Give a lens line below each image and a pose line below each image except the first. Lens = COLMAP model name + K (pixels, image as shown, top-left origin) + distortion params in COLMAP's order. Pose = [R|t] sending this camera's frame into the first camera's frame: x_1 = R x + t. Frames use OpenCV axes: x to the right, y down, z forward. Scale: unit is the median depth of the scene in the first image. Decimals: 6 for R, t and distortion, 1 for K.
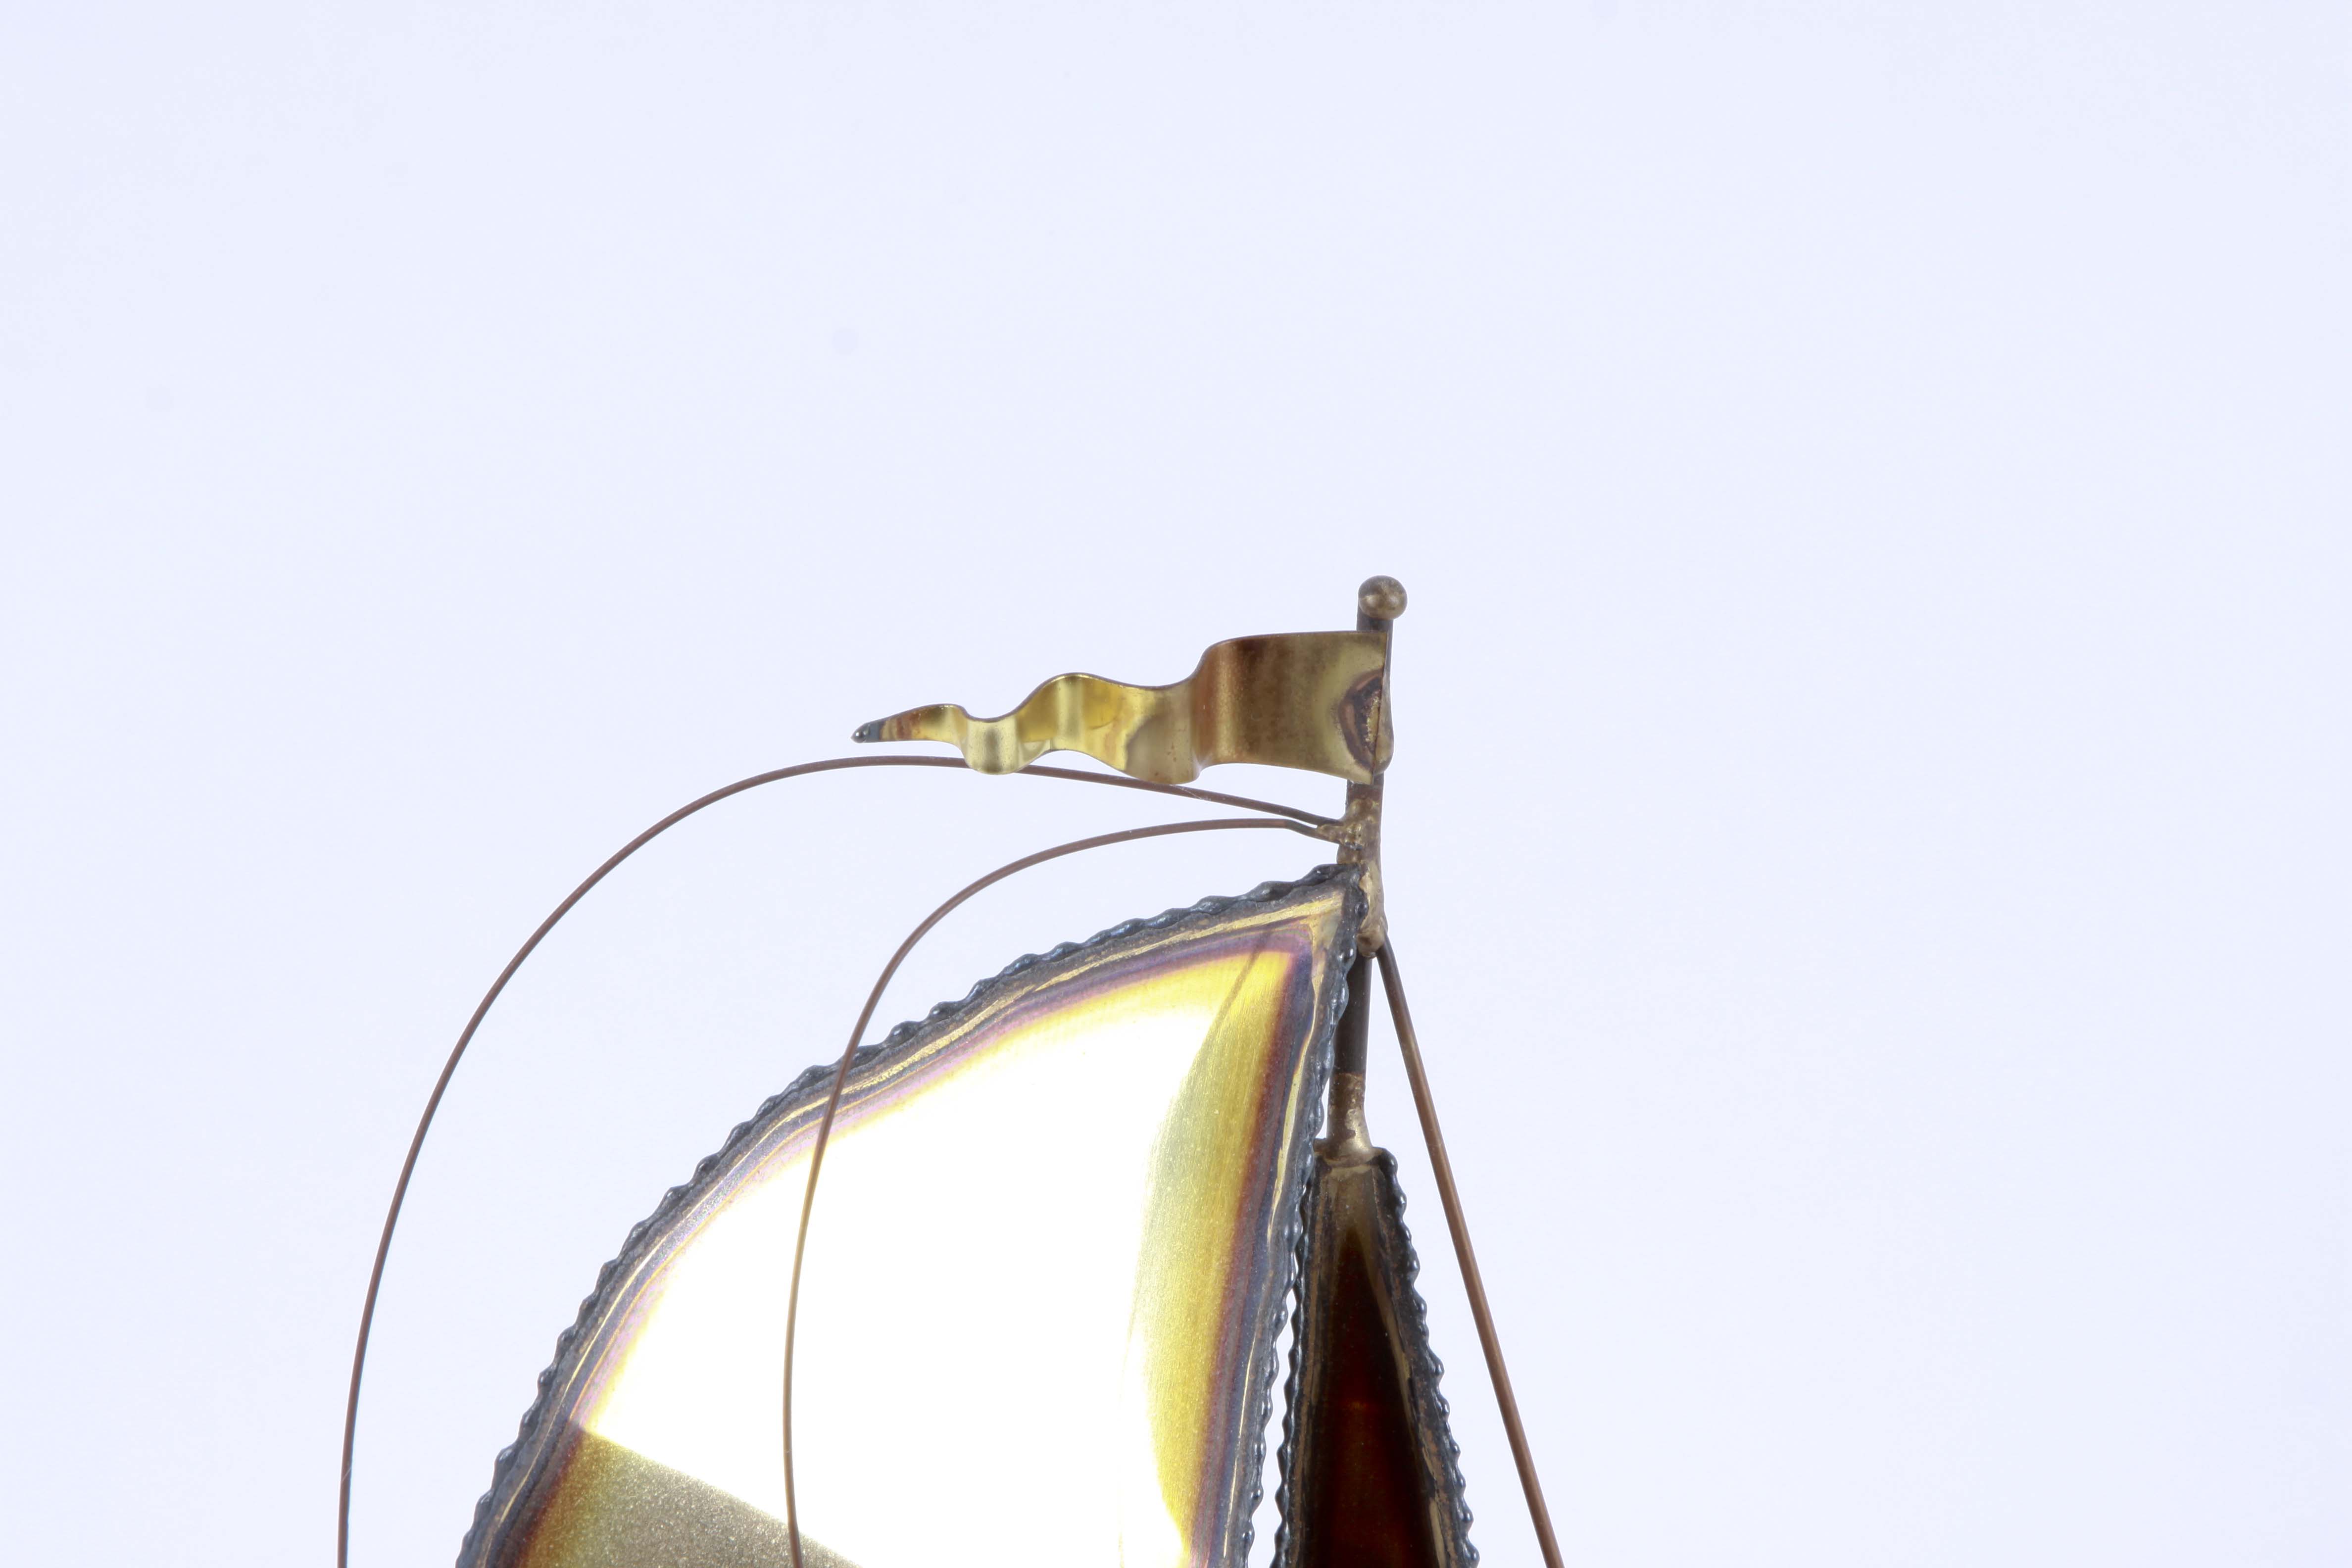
lens RADIAL K [[9964.6, 0, 1177.5], [0, 9964.6, 794.4], [0, 0, 1]] dist [0.480580, 0.000000]
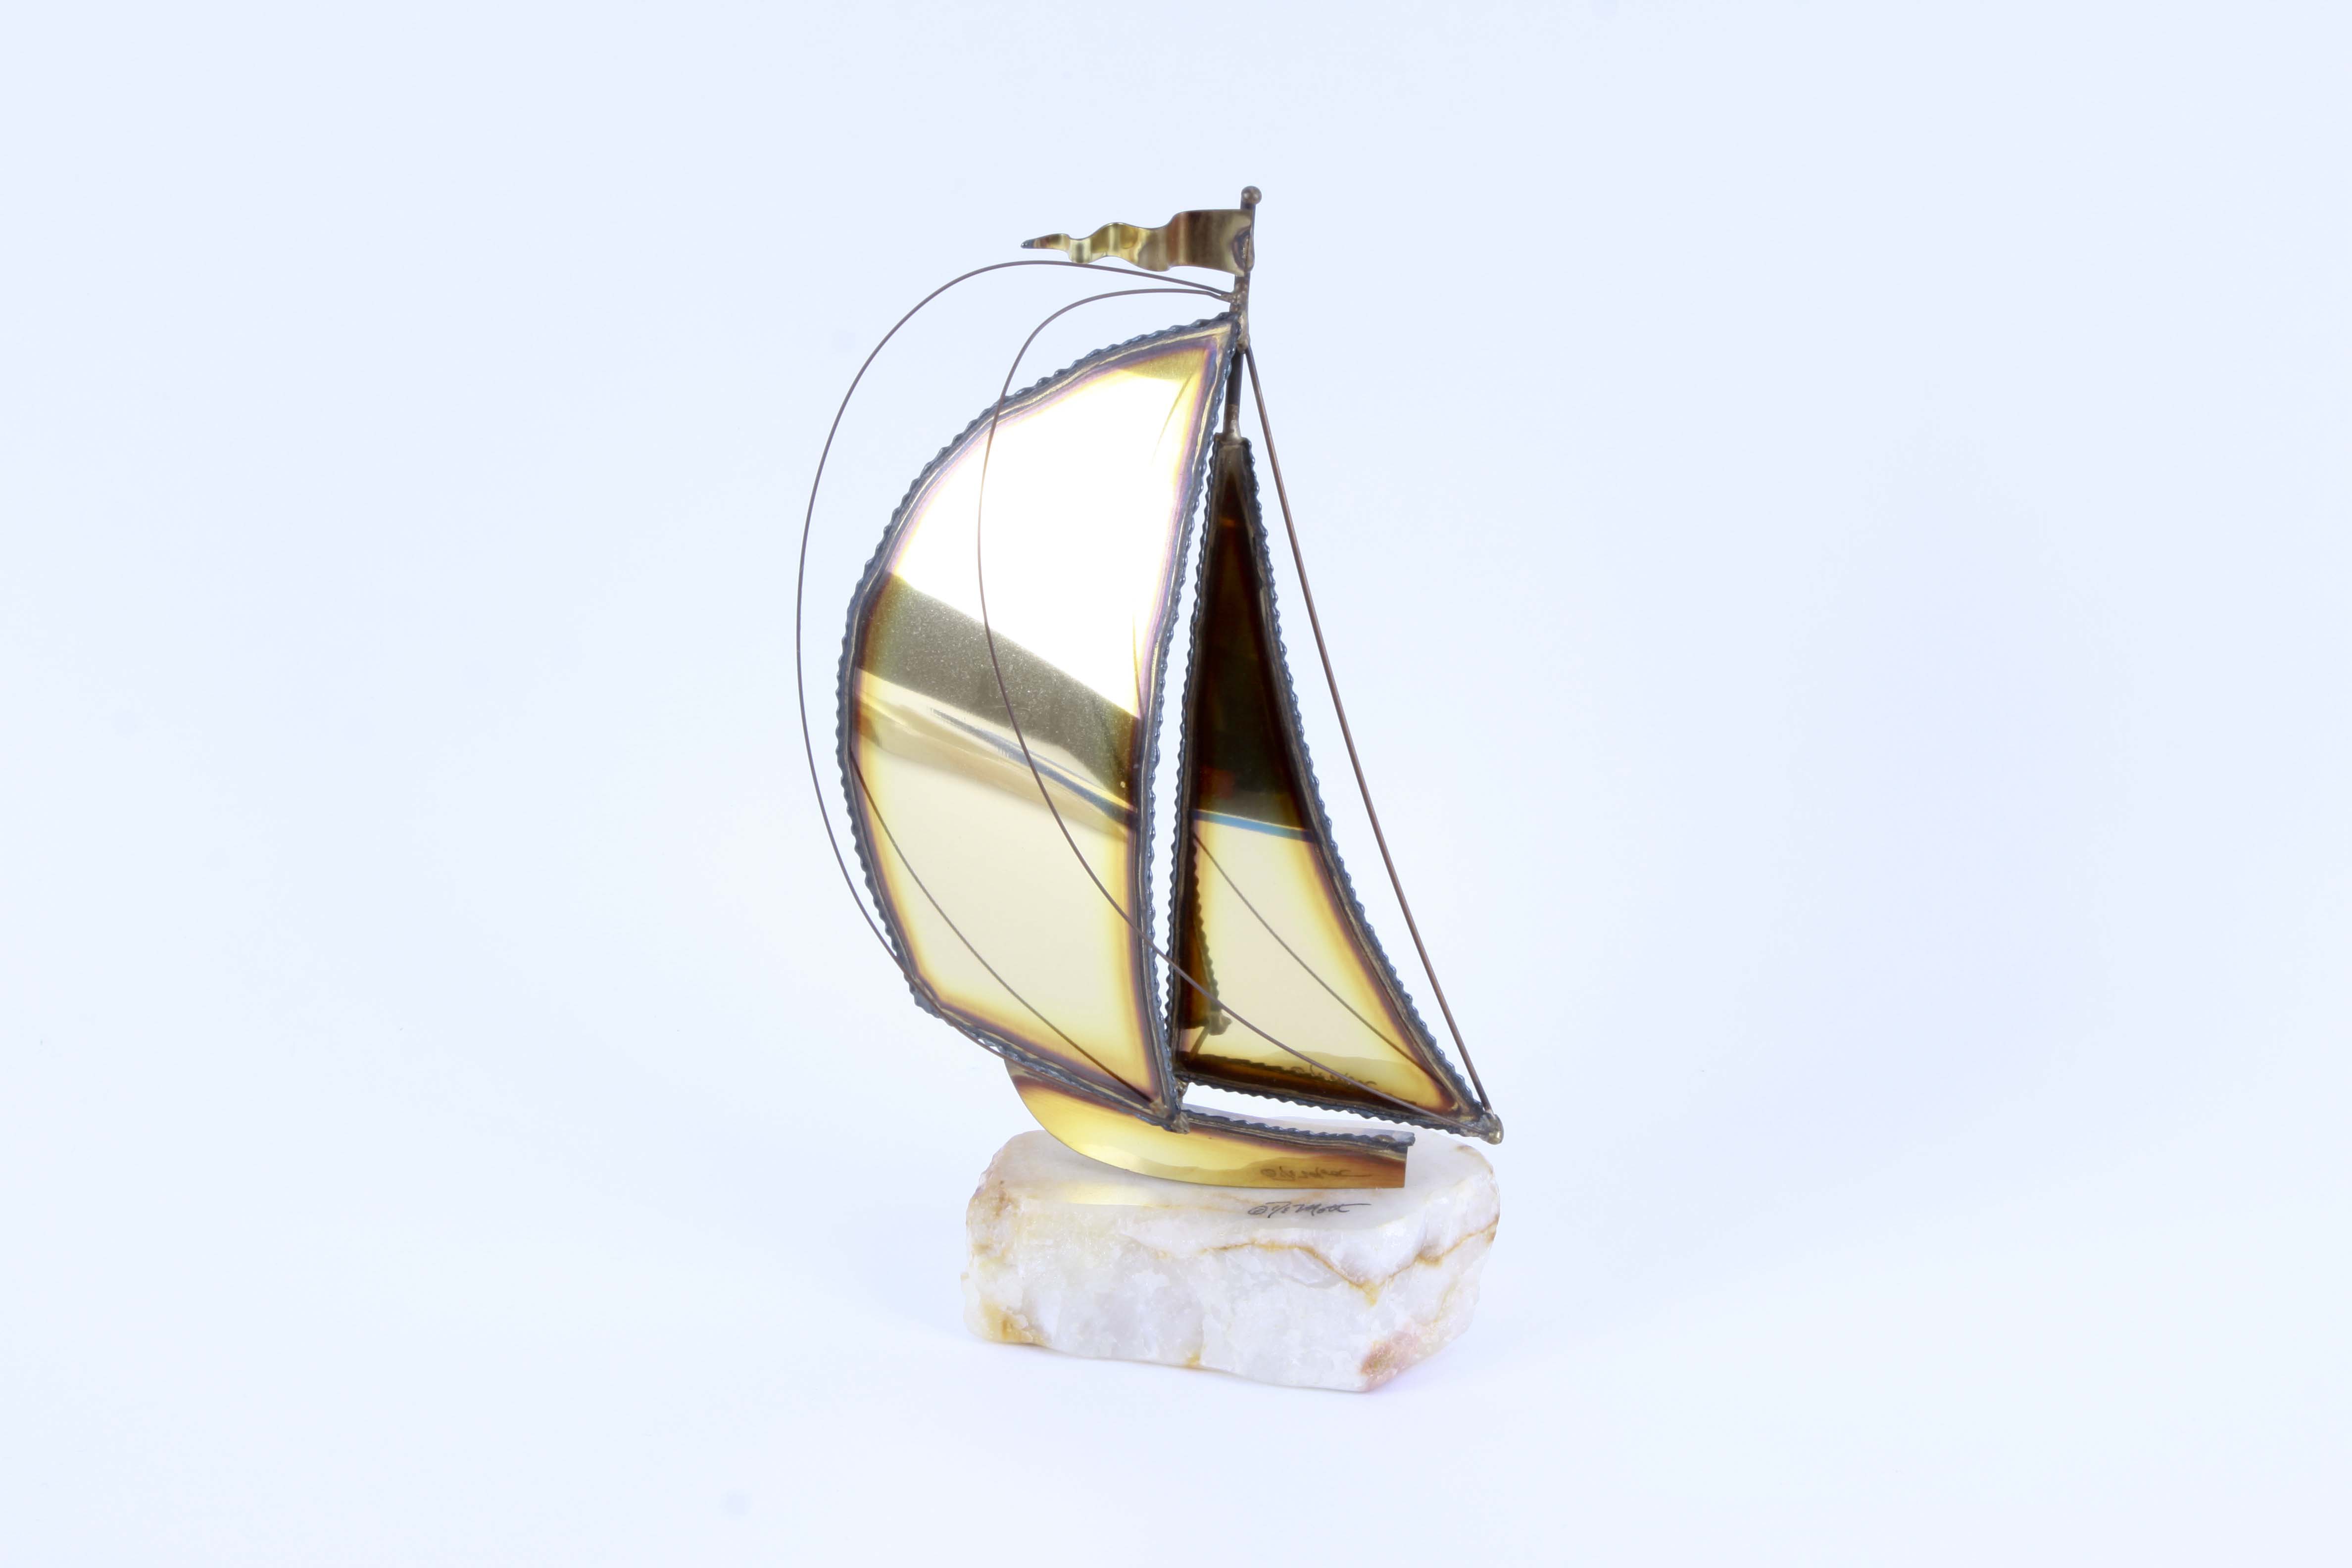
lens RADIAL K [[5672.9, 0, 1225.9], [0, 5672.9, 794.4], [0, 0, 1]] dist [0.232254, 0.000000]
pose [[0.998329, 0.039924, -0.041780, 0.074434], [-0.038940, 0.998950, 0.024127, 0.086659], [0.042700, -0.022460, 0.998835, -0.321827]]
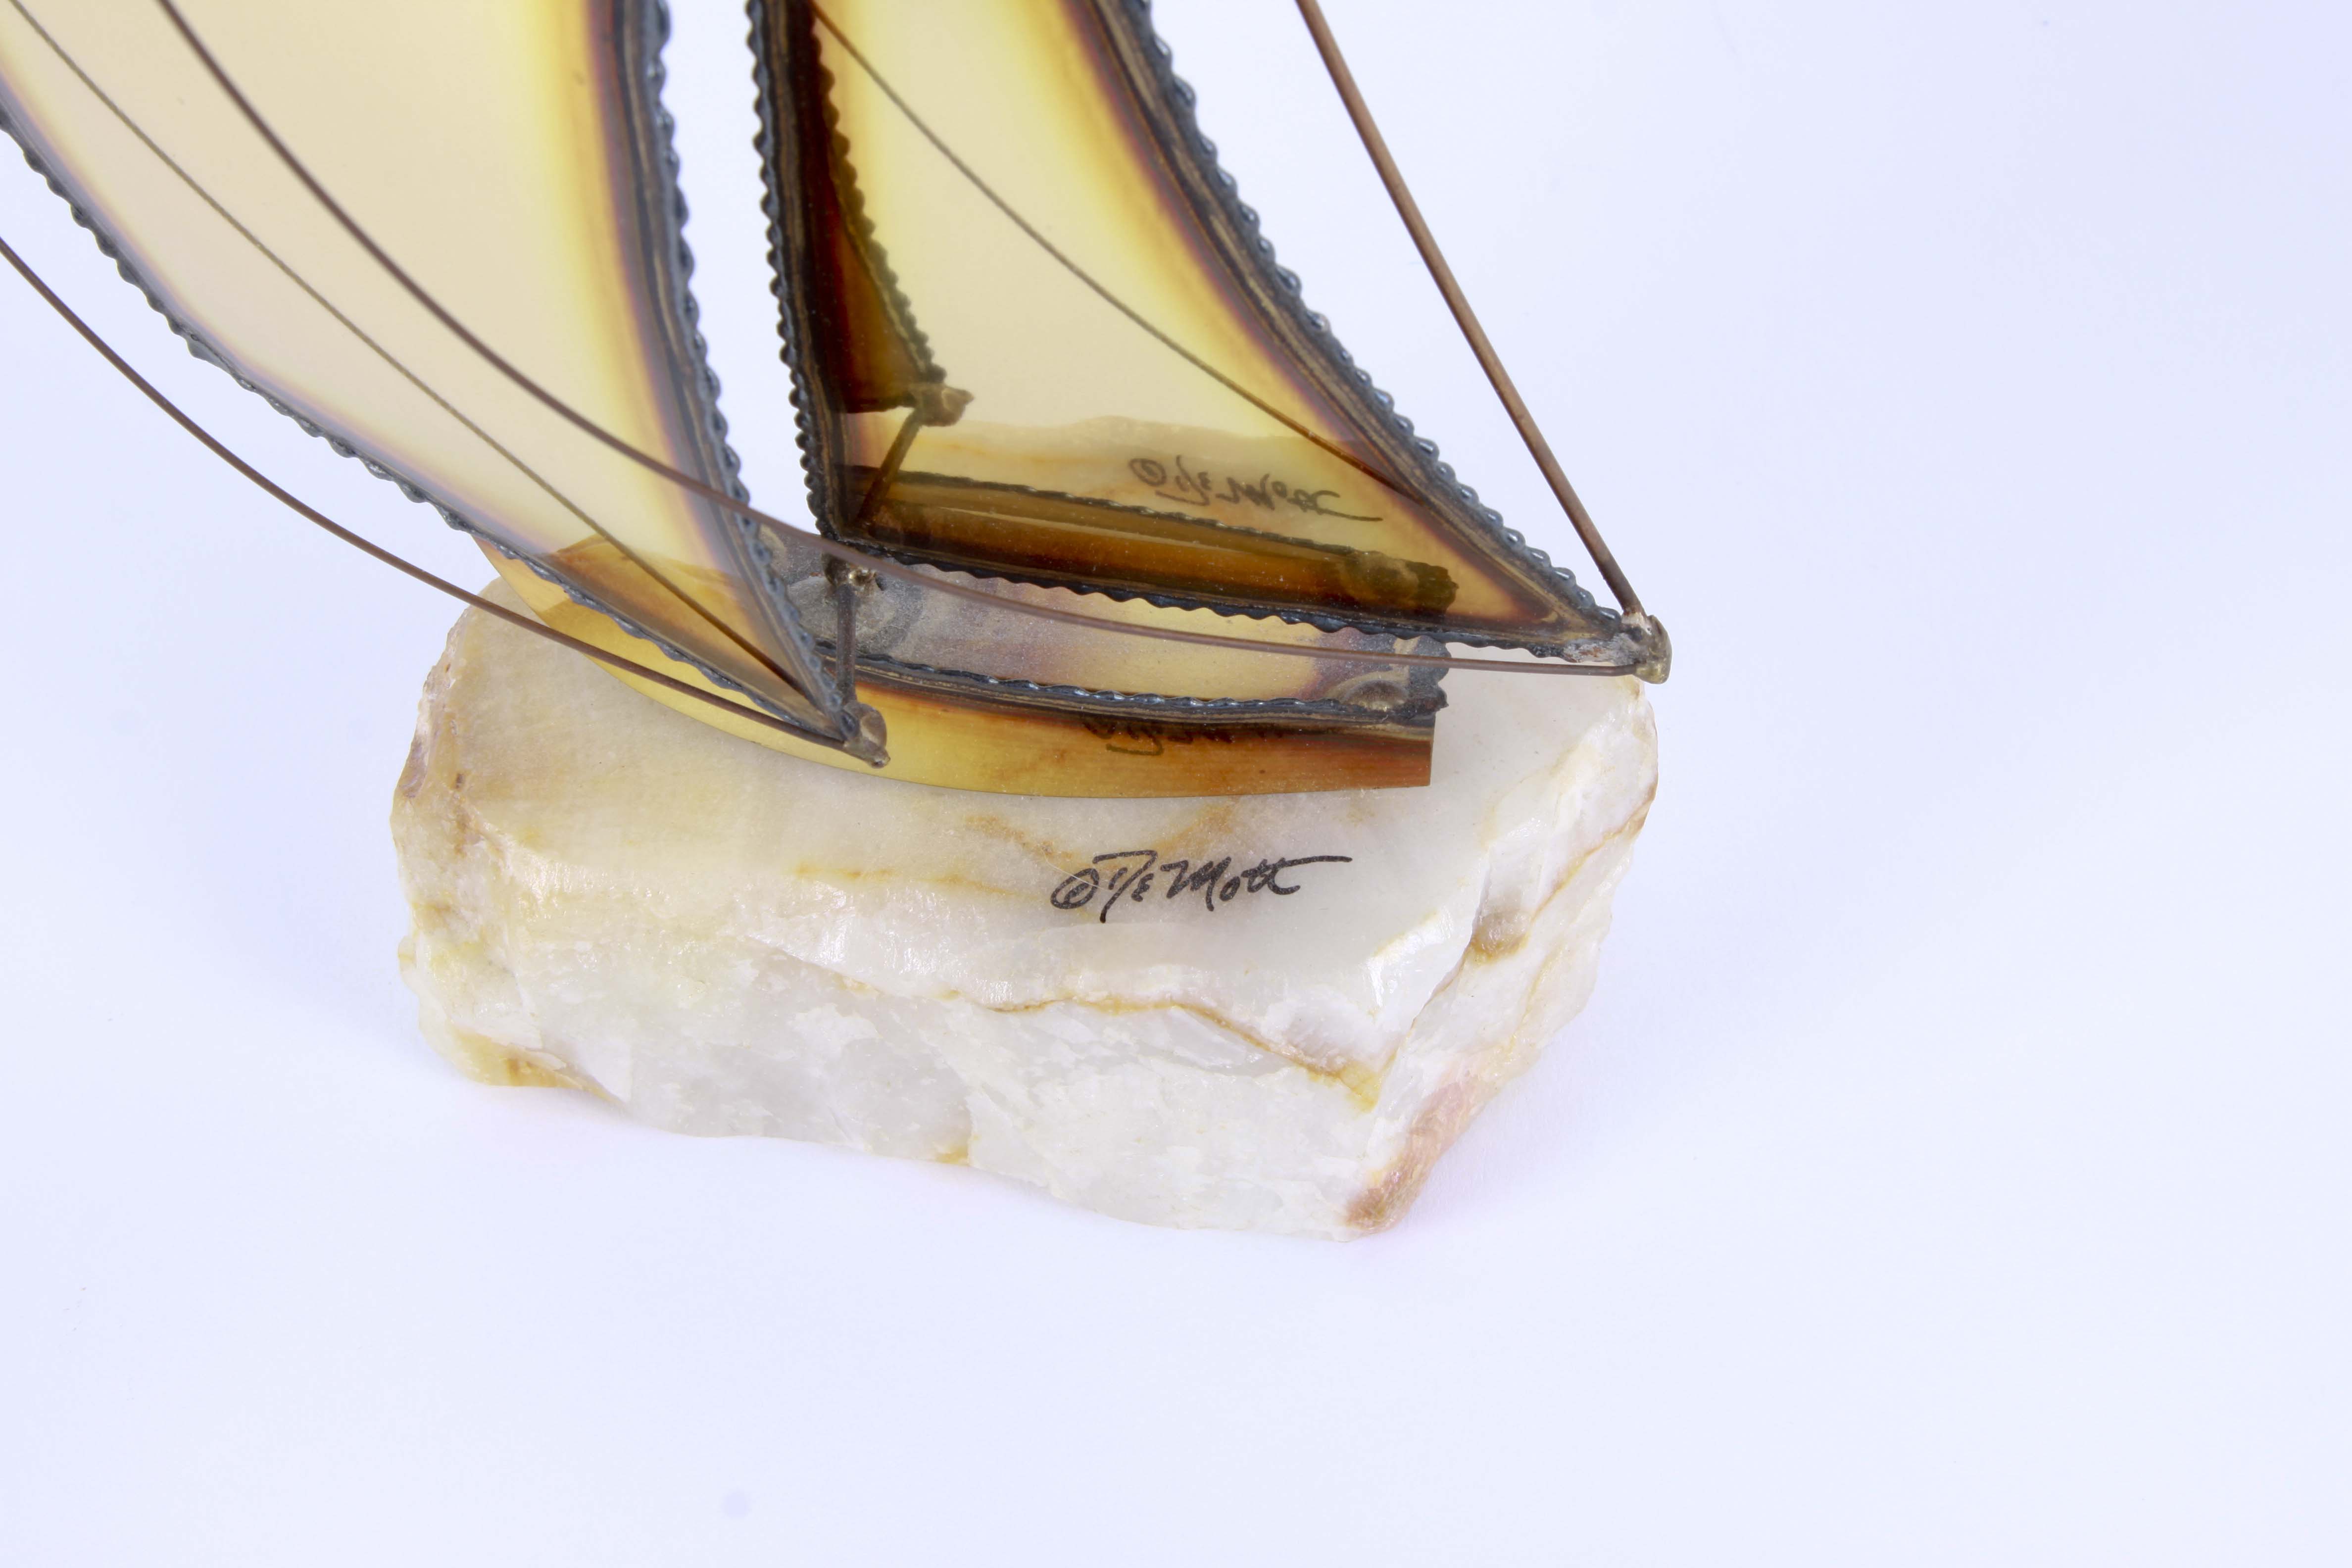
lens RADIAL K [[4646.5, 0, 1189.9], [0, 4646.5, 780.3], [0, 0, 1]] dist [0.045331, 0.000000]
pose [[0.999355, -0.006625, -0.035281, 0.056570], [0.024352, 0.847211, 0.530697, -0.030733], [0.026375, -0.531215, 0.846827, 0.653396]]
